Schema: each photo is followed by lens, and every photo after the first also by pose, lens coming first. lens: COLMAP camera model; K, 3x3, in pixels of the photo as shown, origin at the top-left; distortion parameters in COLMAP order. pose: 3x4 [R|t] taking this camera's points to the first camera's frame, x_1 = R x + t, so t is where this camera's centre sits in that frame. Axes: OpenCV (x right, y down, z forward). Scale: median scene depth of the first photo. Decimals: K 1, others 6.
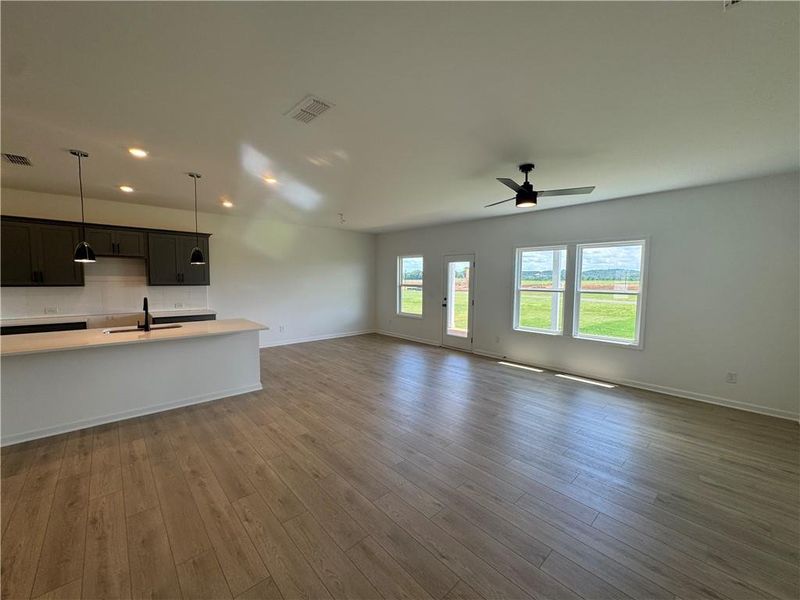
lens RADIAL K [[328.1, 0, 400.0], [0, 328.1, 300.0], [0, 0, 1]] dist [0.024276, -0.000054]
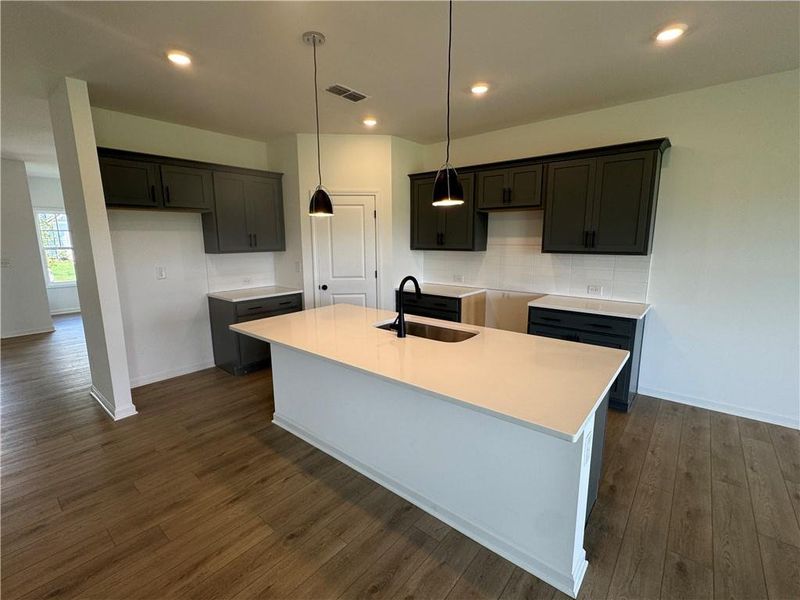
lens RADIAL K [[359.9, 0, 400.0], [0, 359.9, 300.0], [0, 0, 1]] dist [0.001788, 0.000123]
pose [[0.131810, 0.163472, -0.977703, -0.149652], [-0.062226, 0.985728, 0.156424, -0.053120], [0.989320, 0.040220, 0.140101, 0.777688]]
